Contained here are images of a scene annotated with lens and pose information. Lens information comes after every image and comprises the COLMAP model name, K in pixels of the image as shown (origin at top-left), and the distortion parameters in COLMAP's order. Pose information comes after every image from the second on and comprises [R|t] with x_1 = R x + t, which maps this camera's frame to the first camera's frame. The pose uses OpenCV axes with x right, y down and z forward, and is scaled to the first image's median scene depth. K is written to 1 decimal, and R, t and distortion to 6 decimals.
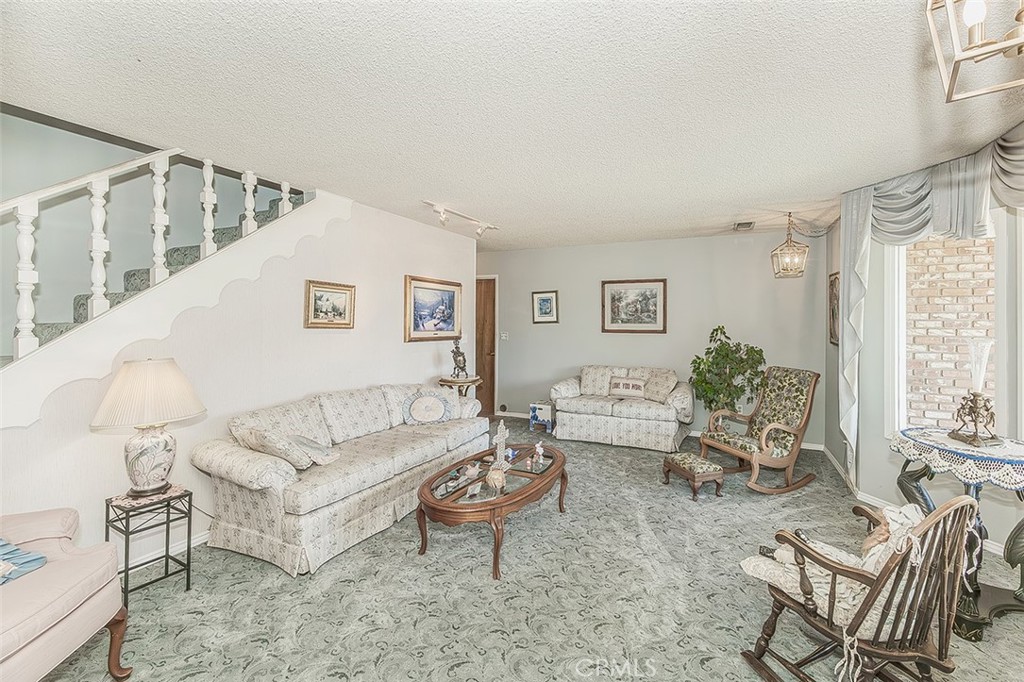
lens RADIAL K [[435.2, 0, 544.7], [0, 435.2, 324.6], [0, 0, 1]] dist [0.000578, 0.000101]
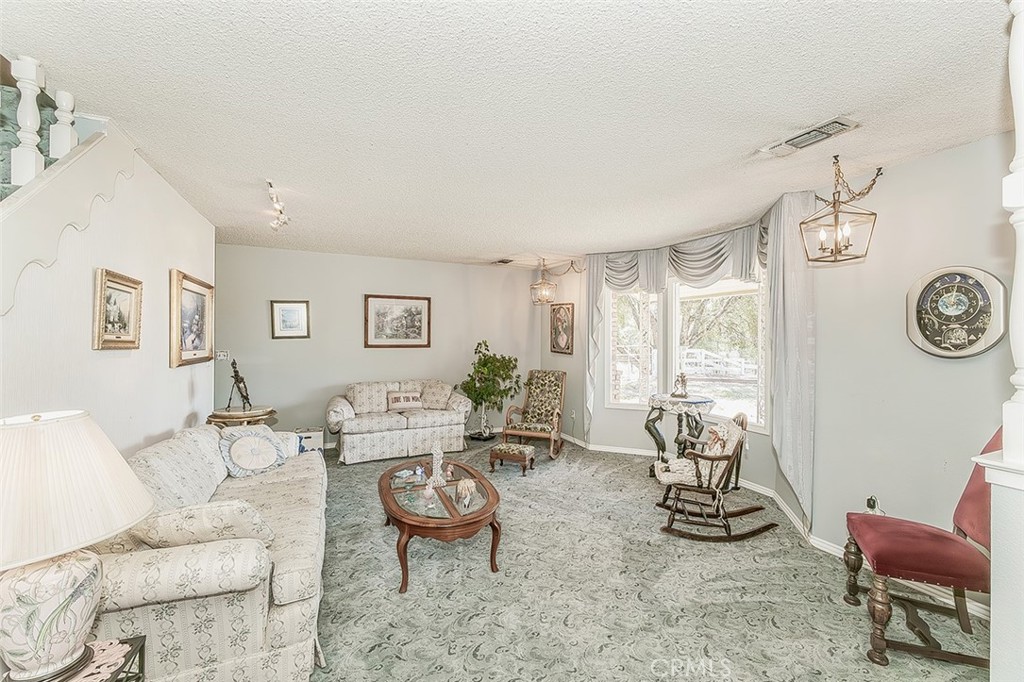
lens RADIAL K [[428.0, 0, 552.5], [0, 428.0, 340.4], [0, 0, 1]] dist [-0.000418, 0.000062]
pose [[0.625738, -0.006747, 0.780004, -0.412350], [0.002818, 0.999976, 0.006390, -0.004014], [-0.780028, -0.001800, 0.625742, 0.099008]]
